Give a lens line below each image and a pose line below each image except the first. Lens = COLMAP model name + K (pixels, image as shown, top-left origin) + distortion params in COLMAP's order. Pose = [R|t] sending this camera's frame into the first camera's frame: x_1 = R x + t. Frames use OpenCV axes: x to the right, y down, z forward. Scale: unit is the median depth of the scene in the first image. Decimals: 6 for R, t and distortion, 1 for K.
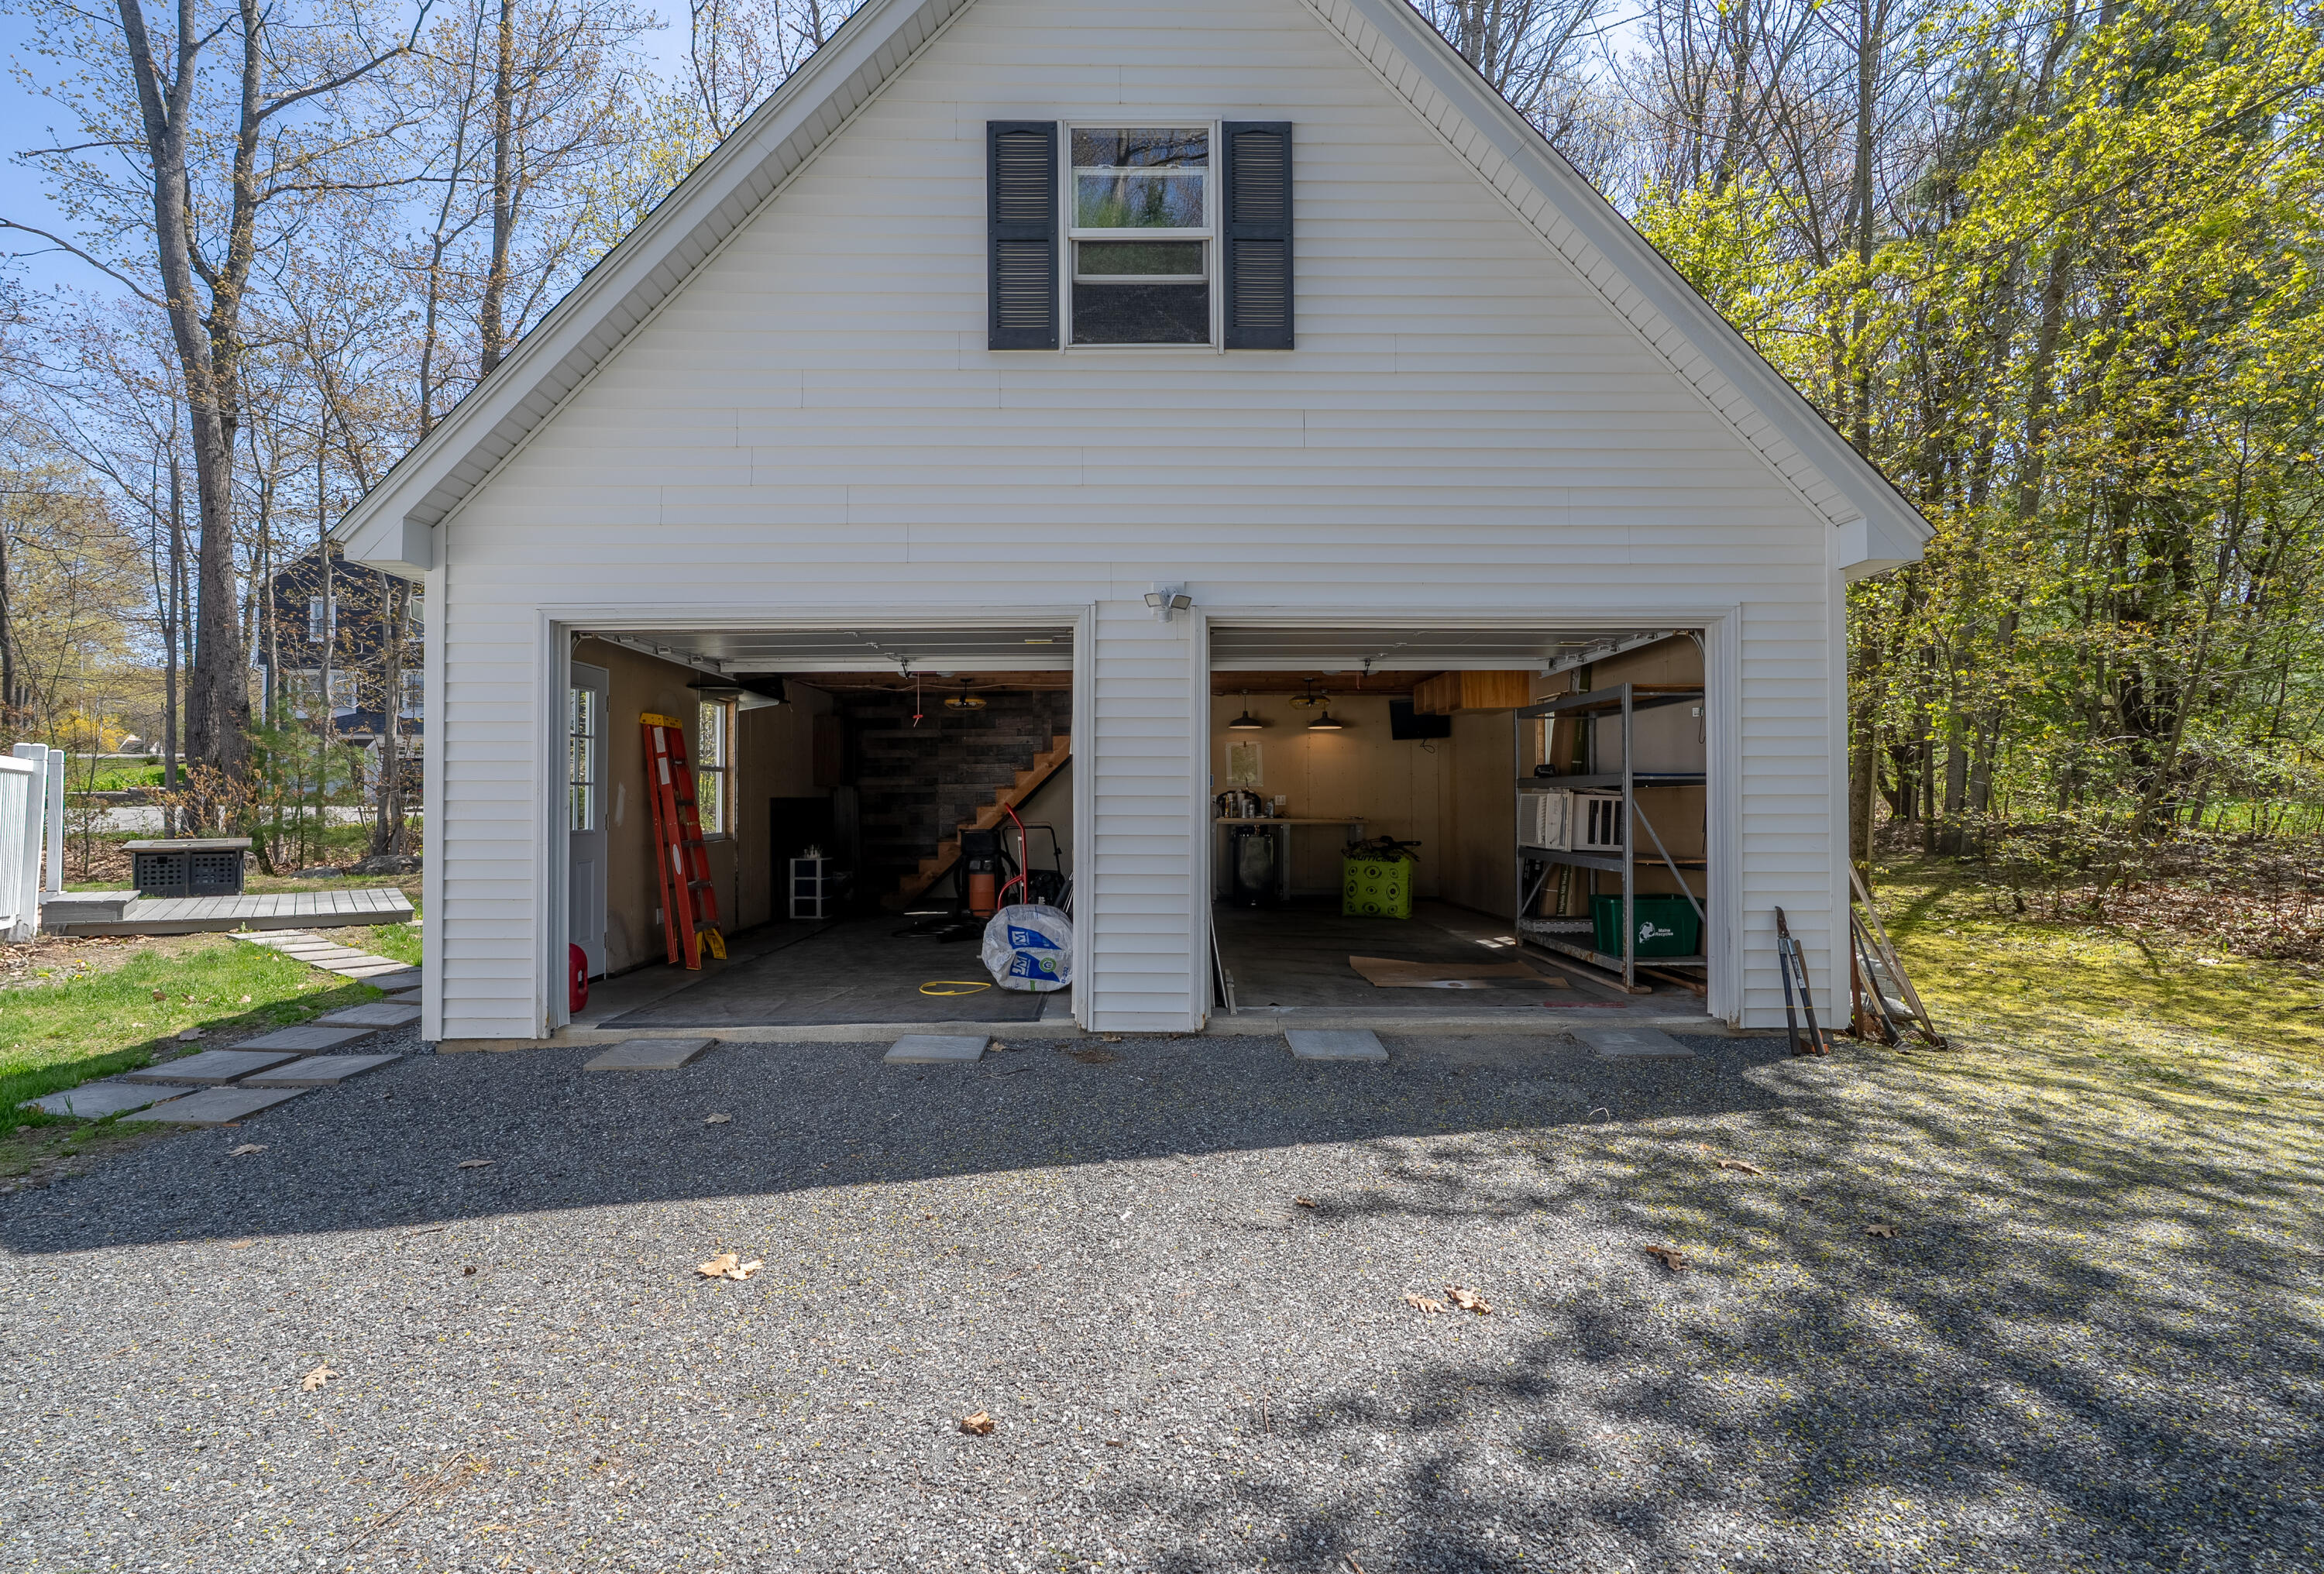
lens RADIAL K [[1053.4, 0, 1158.7], [0, 1053.4, 793.9], [0, 0, 1]] dist [-0.006755, 0.002910]
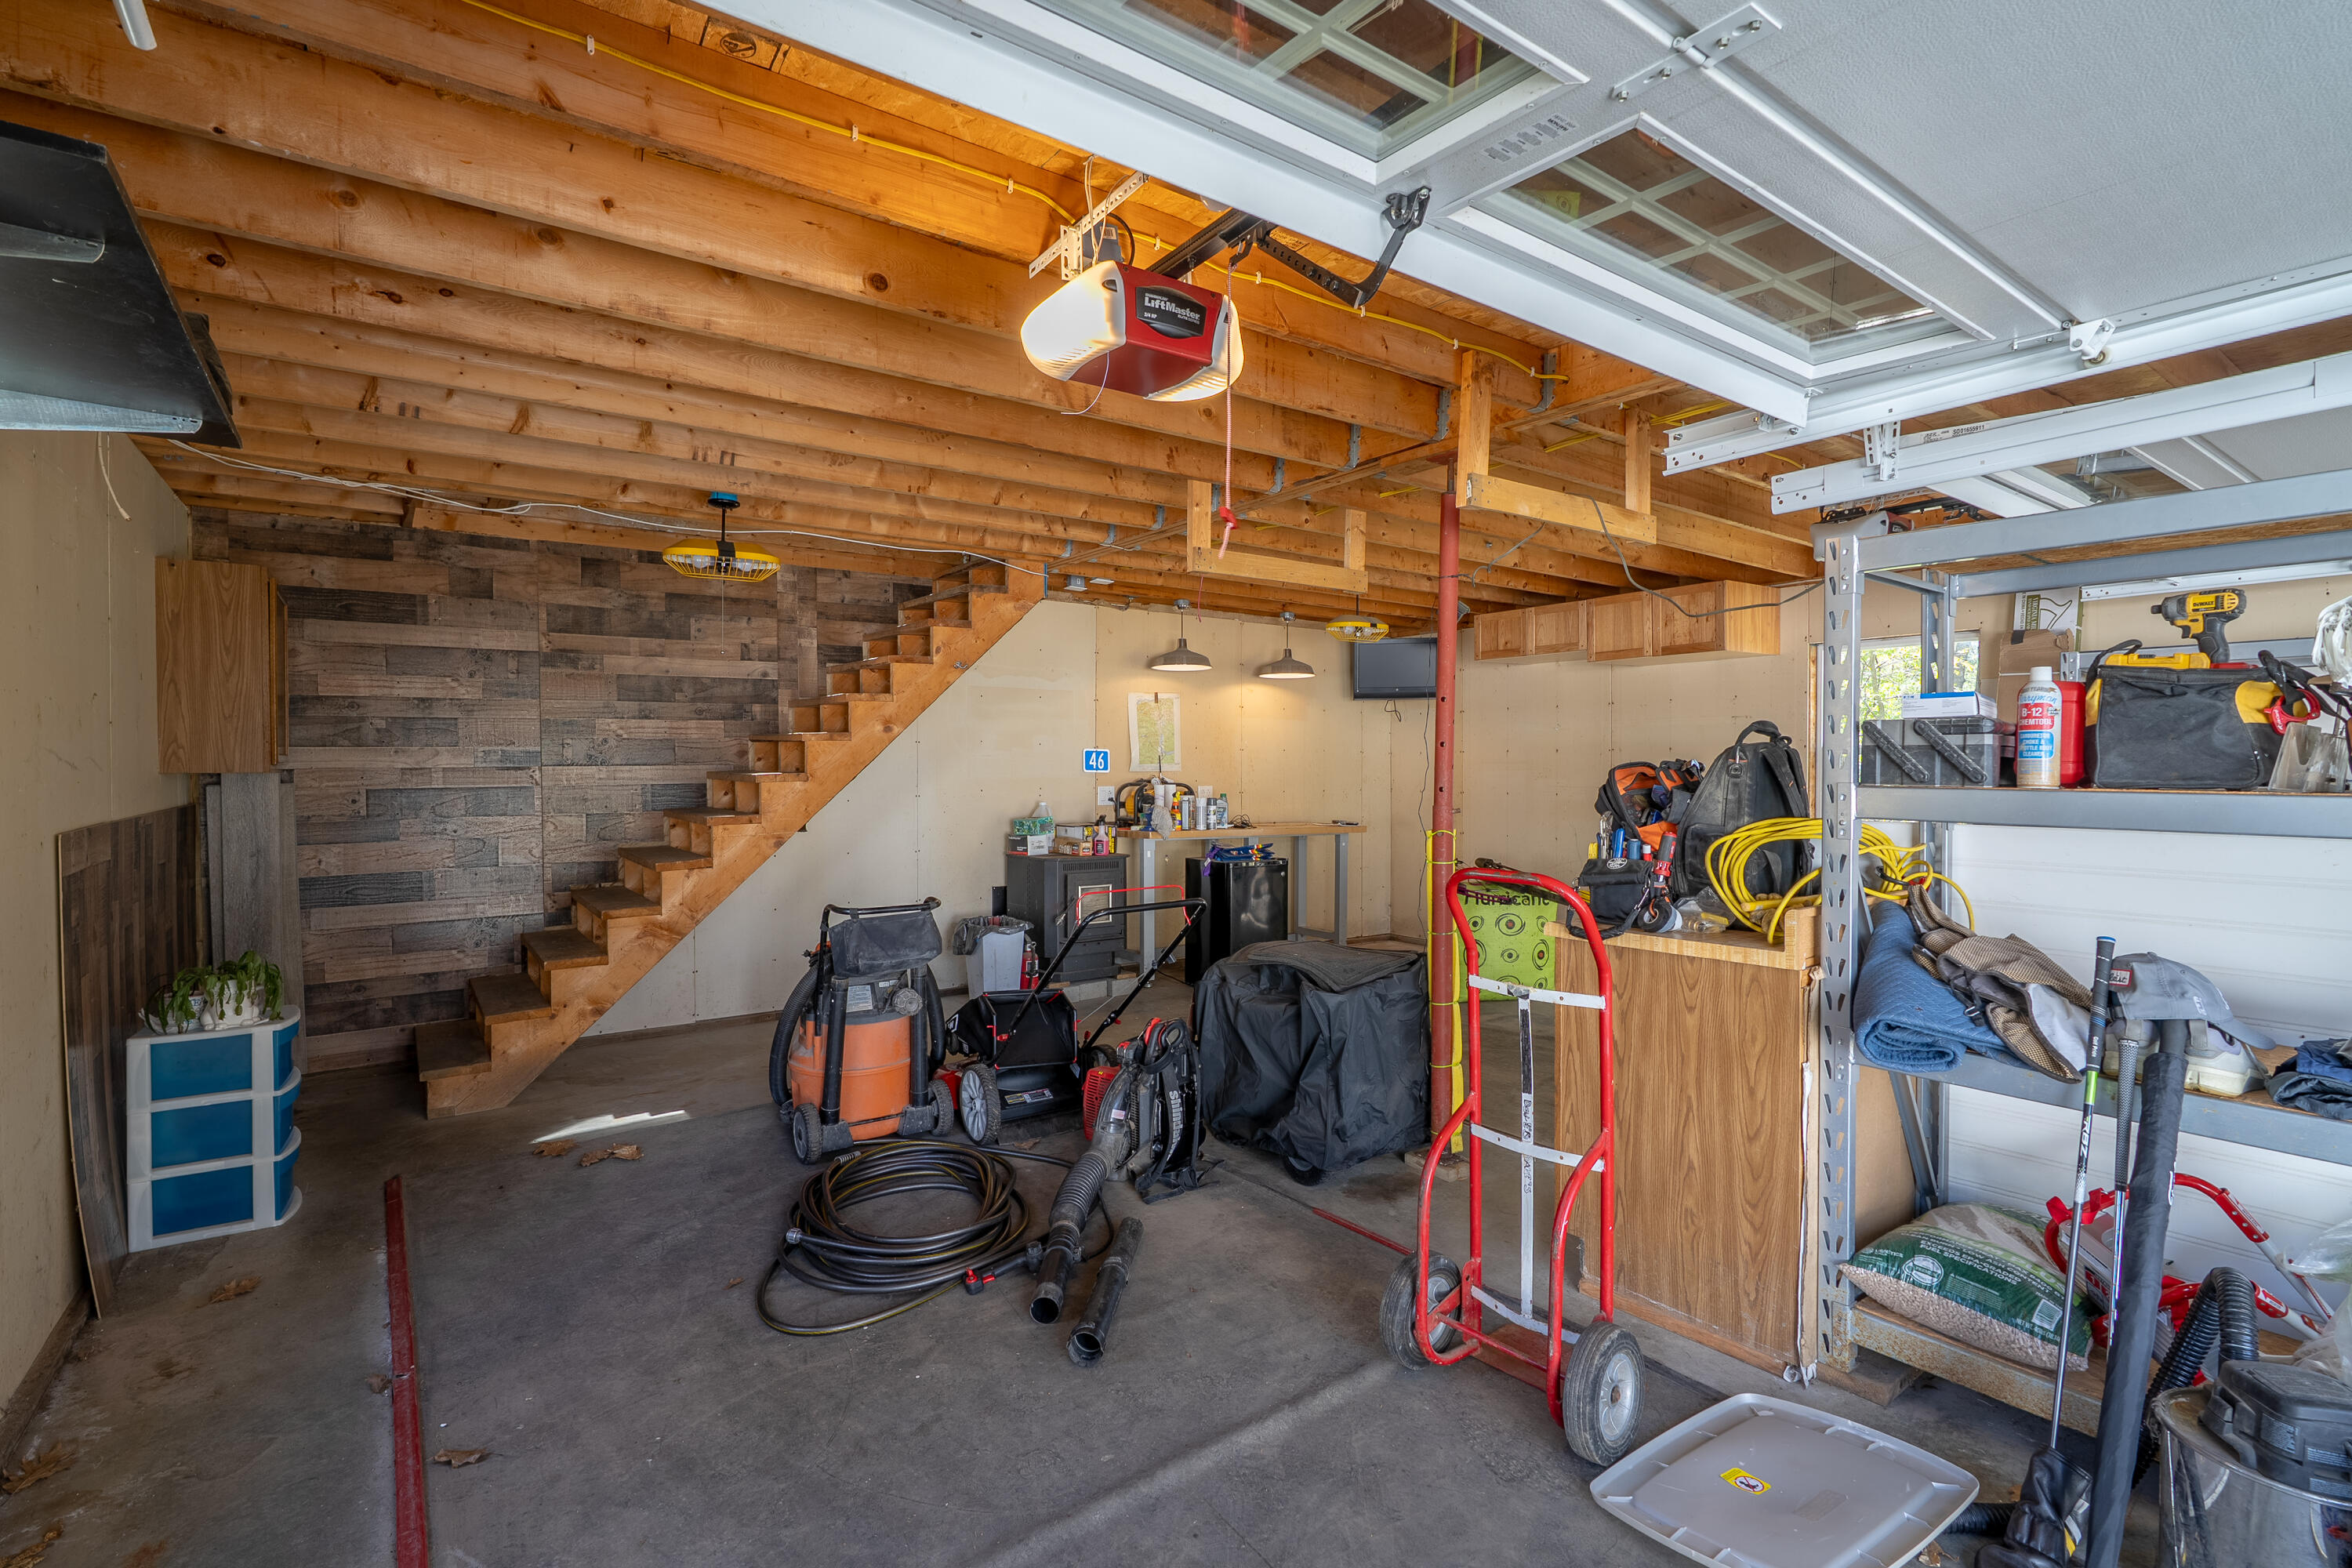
lens RADIAL K [[1066.2, 0, 1179.4], [0, 1066.2, 786.2], [0, 0, 1]] dist [-0.006755, 0.002910]
pose [[0.820088, -0.008877, 0.572169, -0.239731], [-0.005927, 0.999694, 0.024005, -0.013325], [-0.572207, -0.023078, 0.819784, 0.516424]]
